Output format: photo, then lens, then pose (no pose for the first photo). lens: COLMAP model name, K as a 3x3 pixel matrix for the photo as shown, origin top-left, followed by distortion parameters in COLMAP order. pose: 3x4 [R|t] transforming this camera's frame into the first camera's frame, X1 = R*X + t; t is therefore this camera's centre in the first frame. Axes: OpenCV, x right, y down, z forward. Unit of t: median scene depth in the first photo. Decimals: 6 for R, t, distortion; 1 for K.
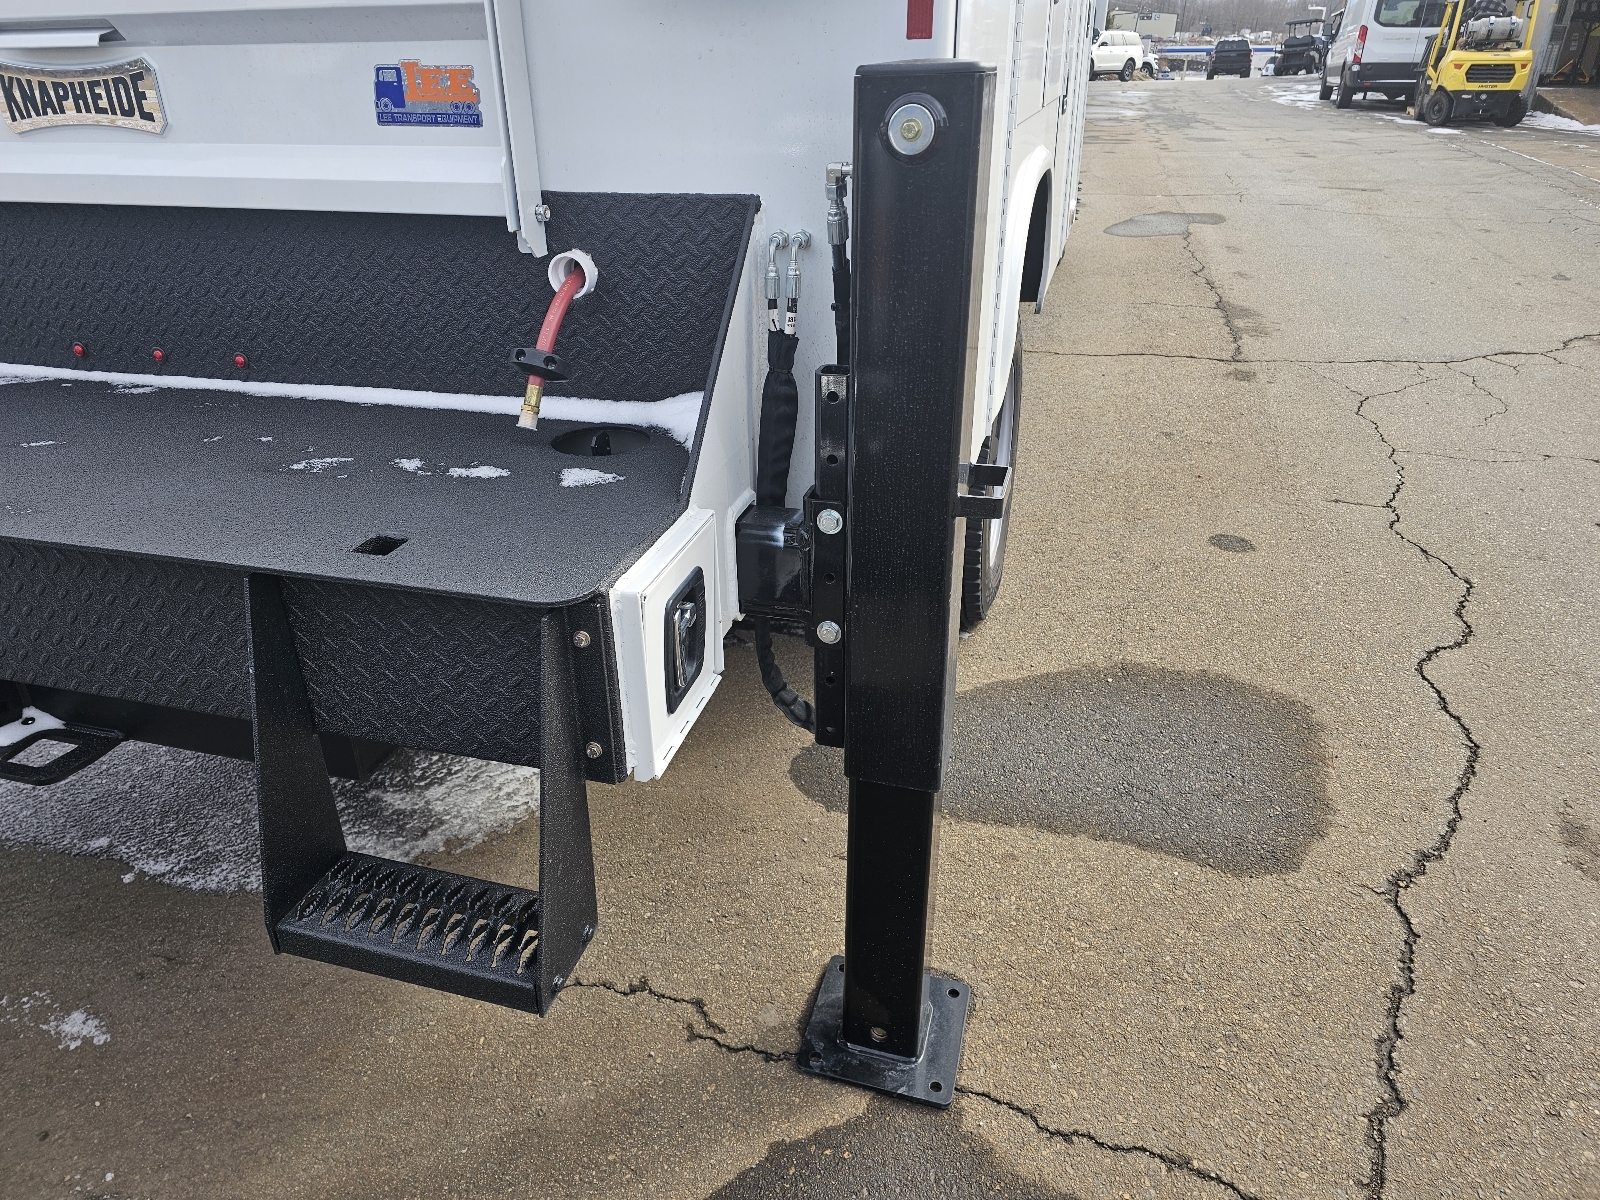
lens RADIAL K [[1066.5, 0, 770.8], [0, 1066.5, 576.7], [0, 0, 1]] dist [0.069941, -0.063518]
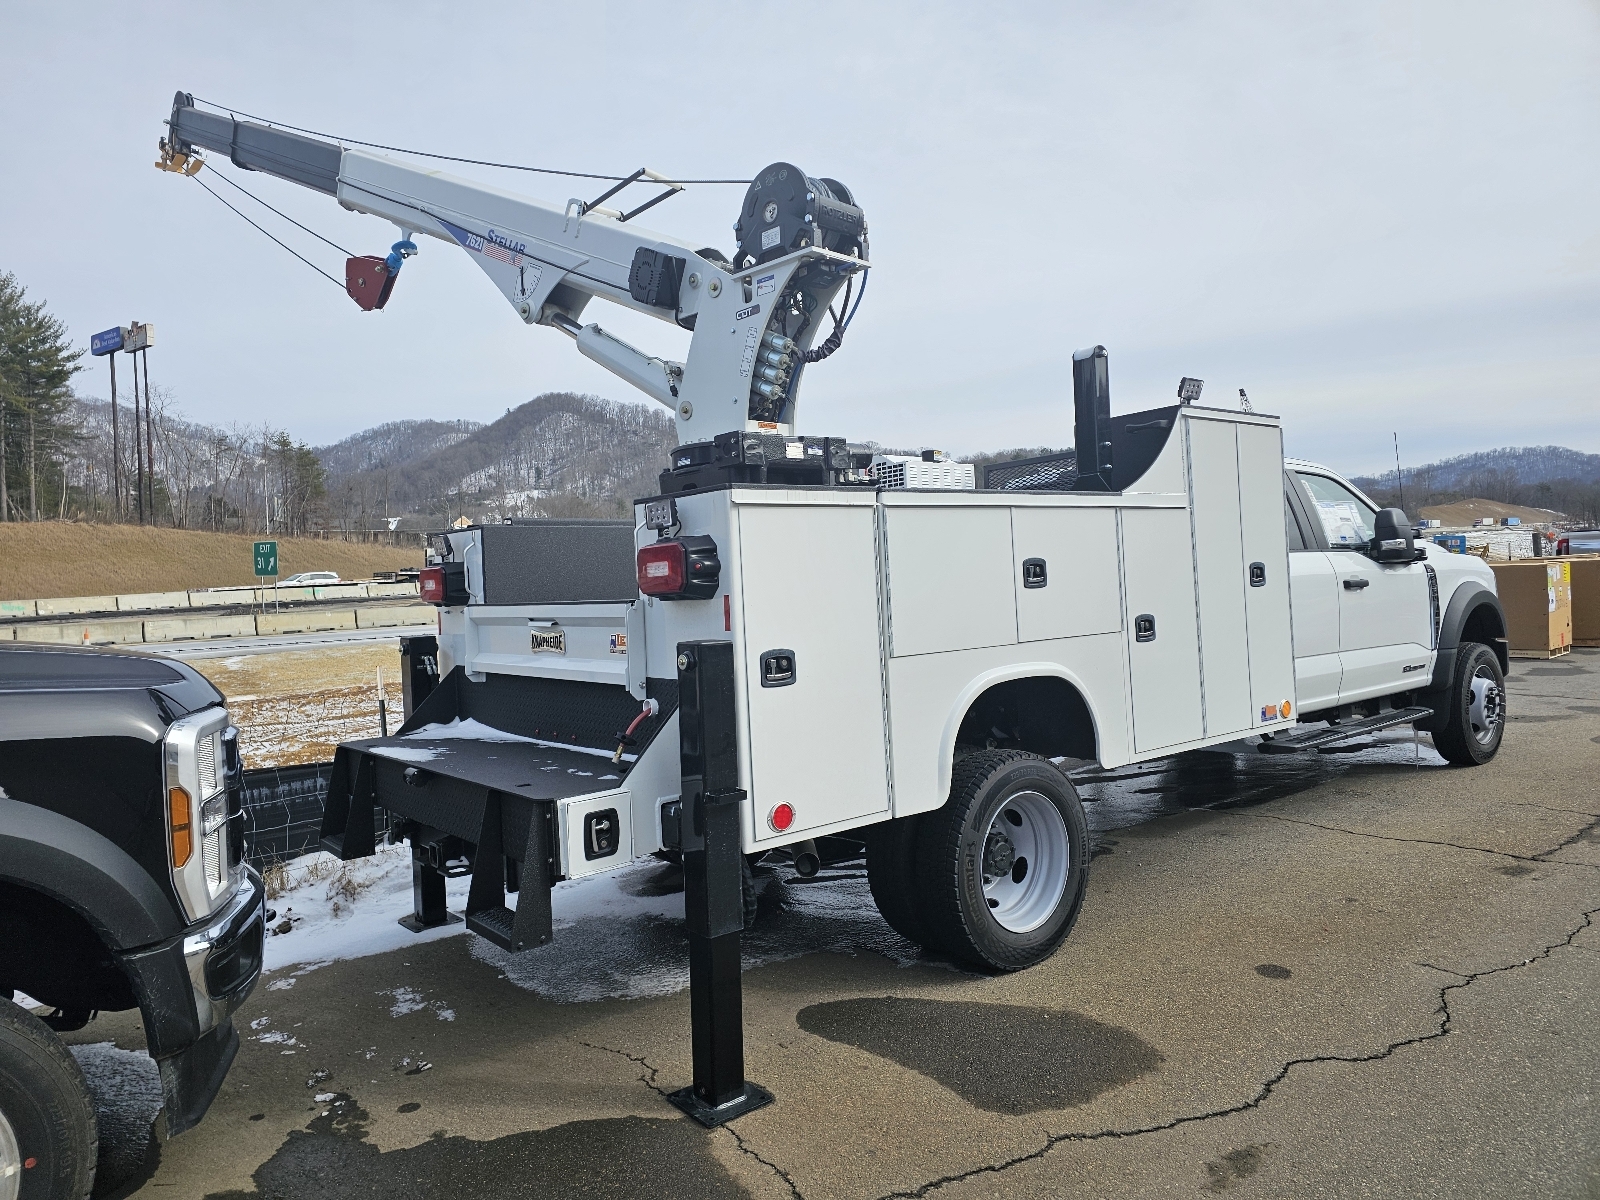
lens RADIAL K [[1060.9, 0, 771.3], [0, 1060.9, 585.2], [0, 0, 1]] dist [0.067584, -0.060915]
pose [[0.823519, -0.015343, -0.567082, 1.521718], [-0.220657, 0.912251, -0.345120, 0.268164], [0.522616, 0.409343, 0.747871, -0.886394]]
